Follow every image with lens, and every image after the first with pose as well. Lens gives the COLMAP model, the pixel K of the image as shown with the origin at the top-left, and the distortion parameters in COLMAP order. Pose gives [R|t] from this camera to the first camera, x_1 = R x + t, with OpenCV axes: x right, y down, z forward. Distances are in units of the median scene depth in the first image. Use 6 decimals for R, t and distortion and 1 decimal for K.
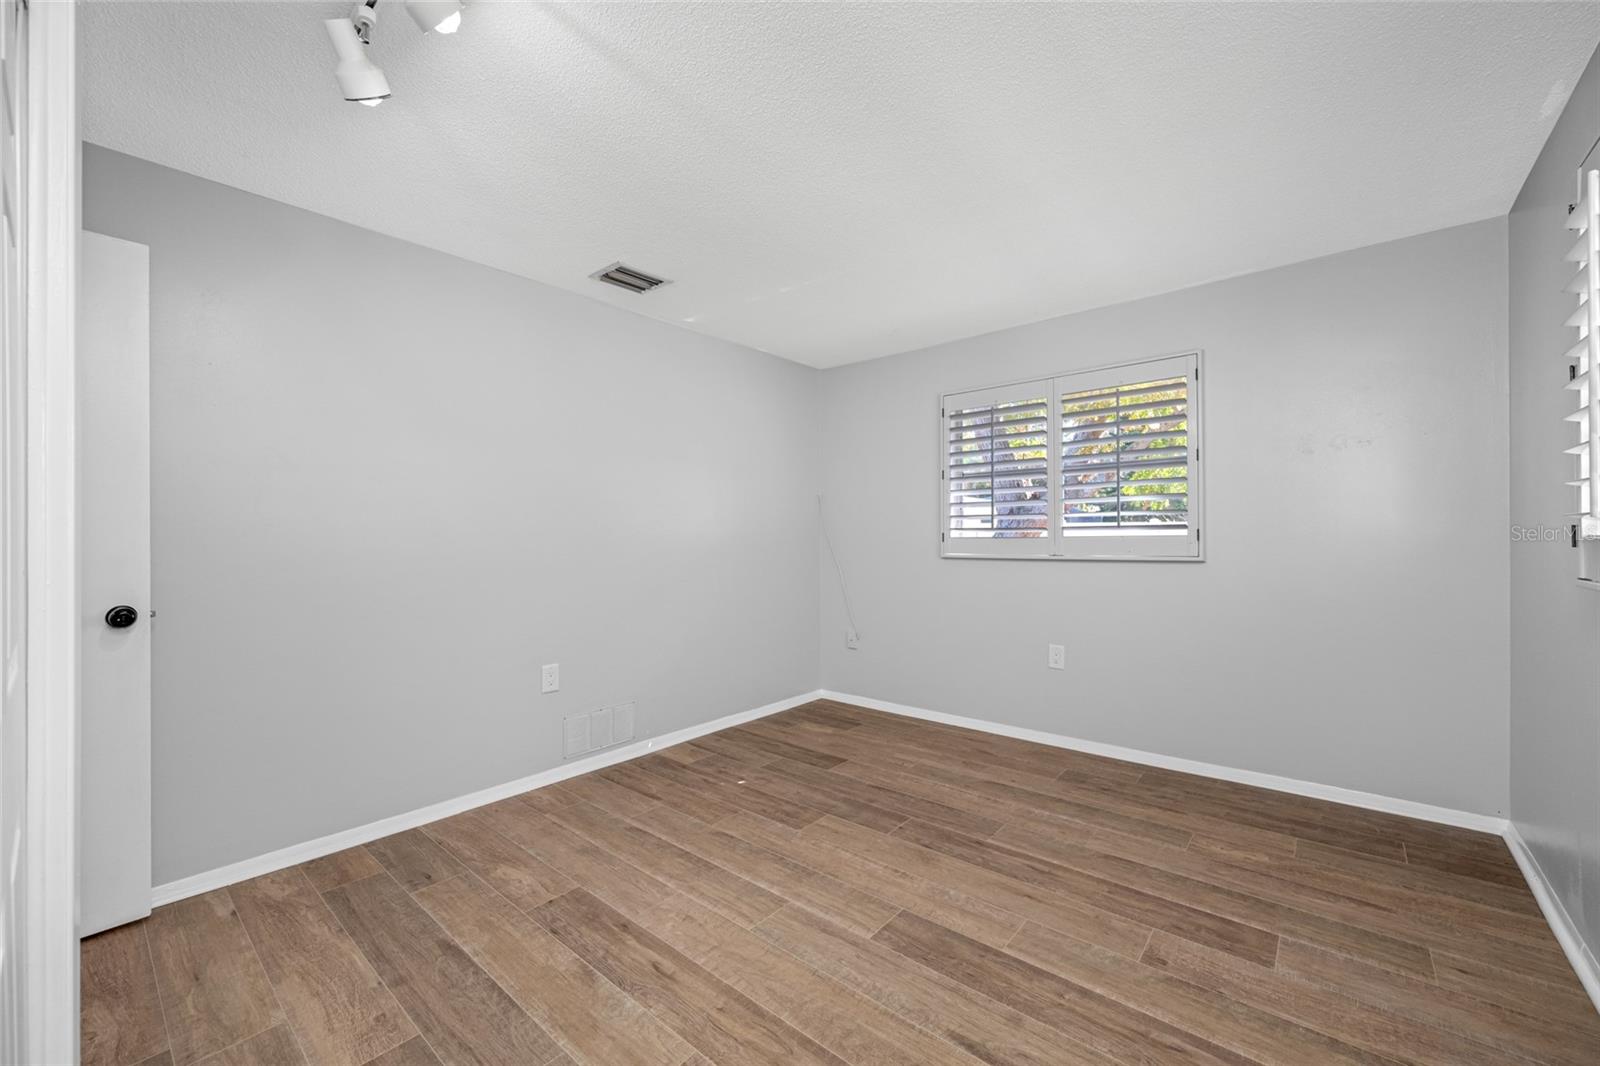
lens RADIAL K [[633.2, 0, 810.3], [0, 633.2, 527.3], [0, 0, 1]] dist [-0.001073, 0.000040]
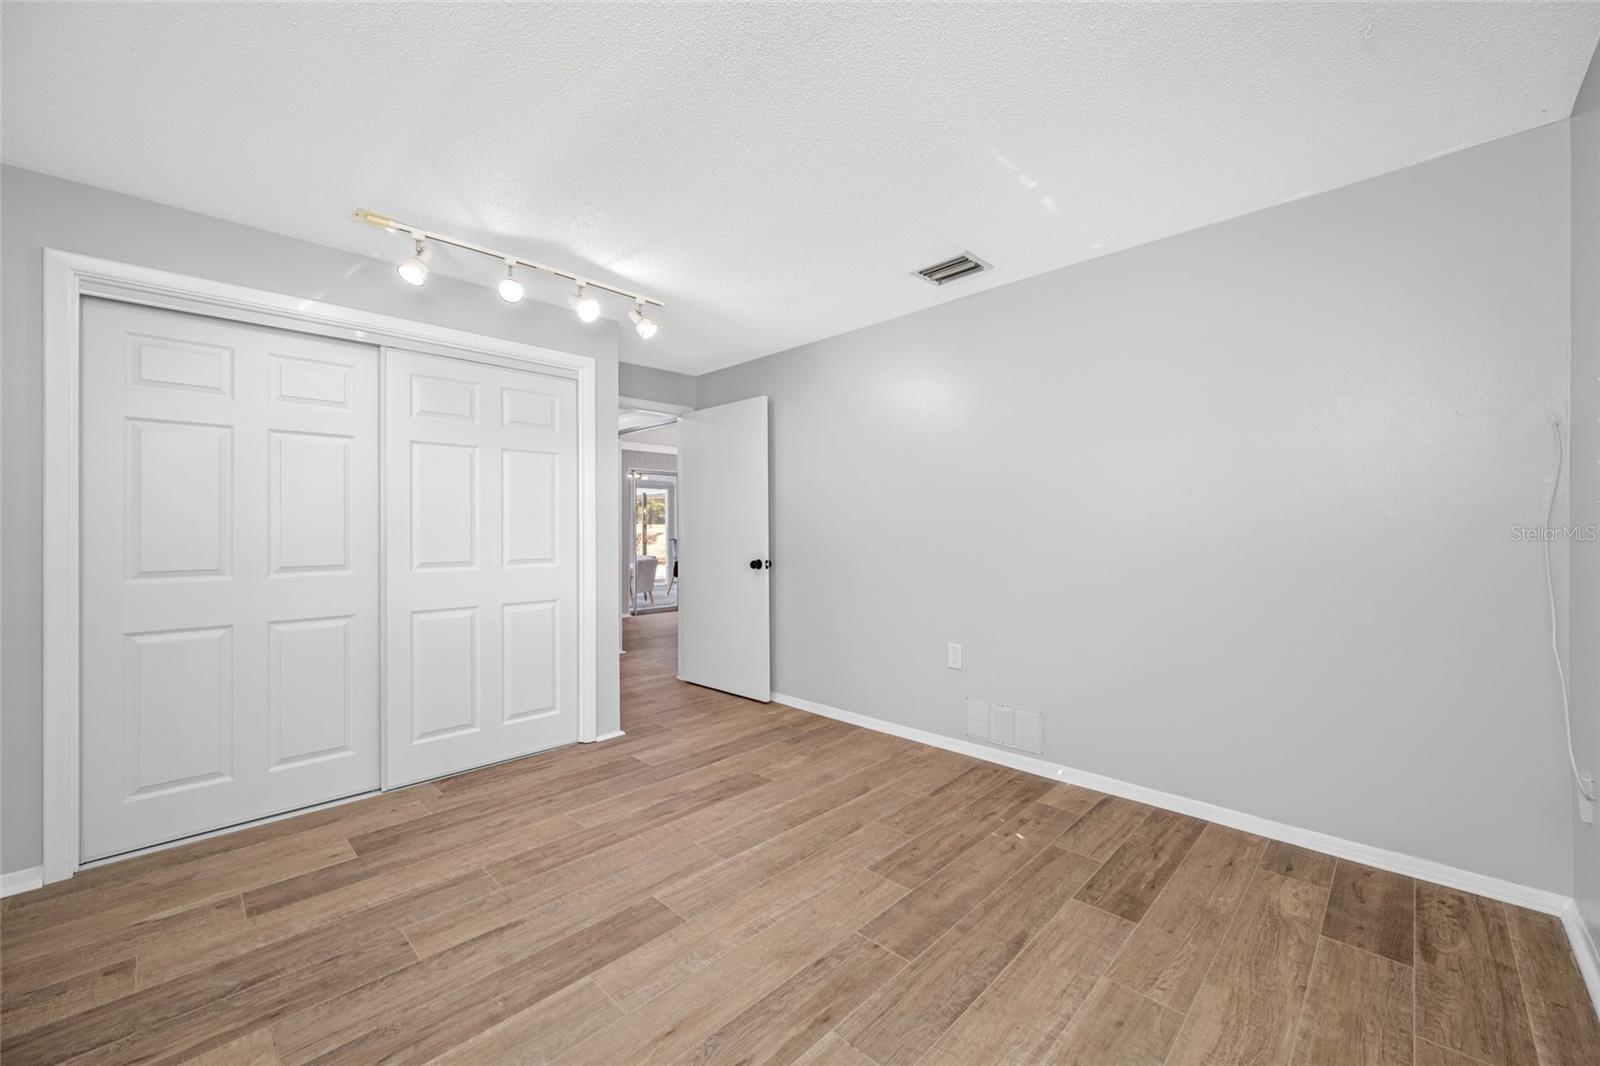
lens RADIAL K [[633.2, 0, 802.4], [0, 633.2, 525.4], [0, 0, 1]] dist [-0.001073, 0.000040]
pose [[-0.074298, 0.001375, -0.997235, 0.905011], [0.019996, 0.999800, -0.000112, 0.004705], [0.997036, -0.019949, -0.074310, 1.042188]]
